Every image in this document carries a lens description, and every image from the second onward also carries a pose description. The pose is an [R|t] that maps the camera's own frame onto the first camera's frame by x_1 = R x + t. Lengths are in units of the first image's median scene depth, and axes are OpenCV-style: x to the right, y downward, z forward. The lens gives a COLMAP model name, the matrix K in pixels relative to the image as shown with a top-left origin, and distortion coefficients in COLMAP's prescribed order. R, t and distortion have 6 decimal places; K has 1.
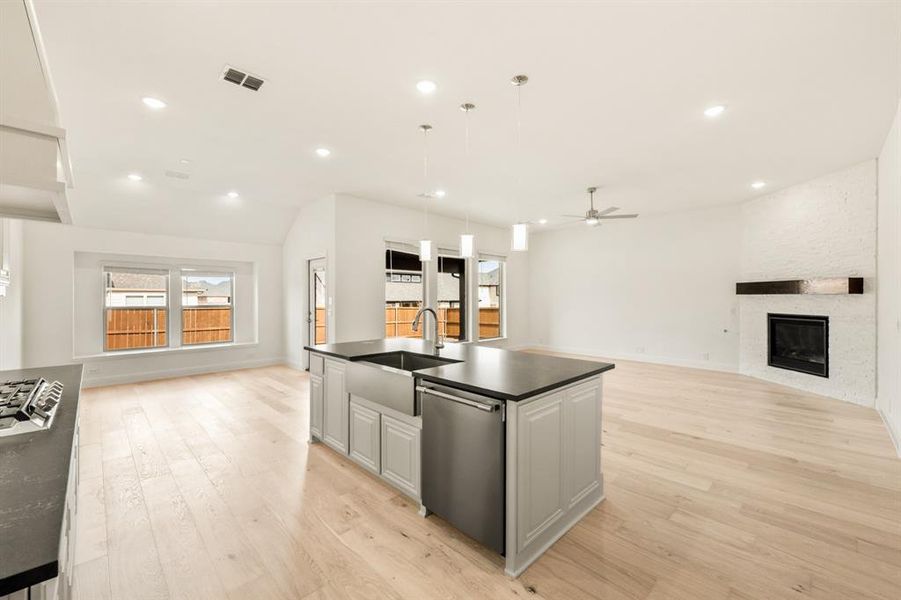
lens RADIAL K [[365.6, 0, 450.5], [0, 365.6, 300.0], [0, 0, 1]] dist [-0.000730, -0.000033]
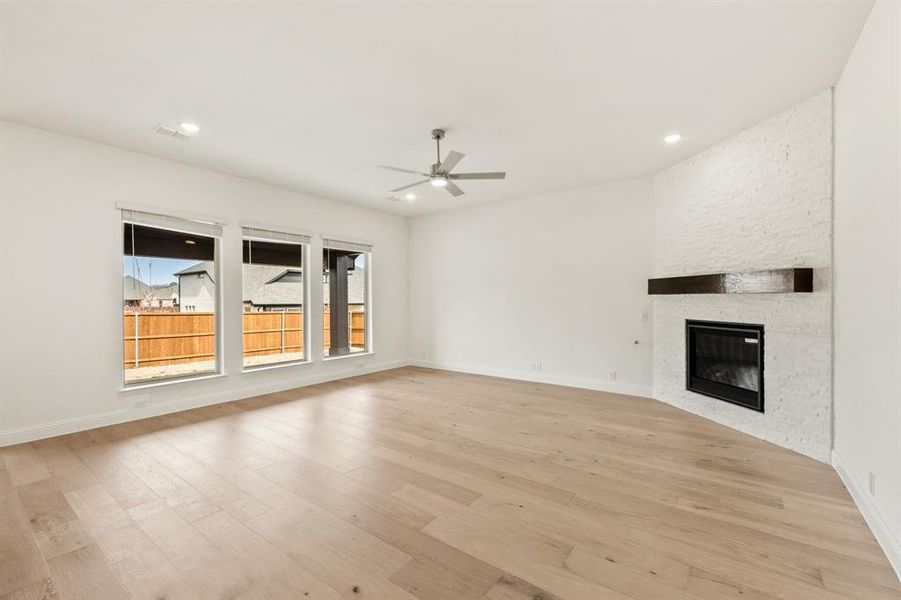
lens RADIAL K [[367.6, 0, 446.5], [0, 367.6, 303.0], [0, 0, 1]] dist [0.000682, 0.000134]
pose [[0.991872, -0.005610, 0.127115, 0.310690], [0.005240, 0.999981, 0.003245, -0.002222], [-0.127131, -0.002553, 0.991883, 0.342833]]
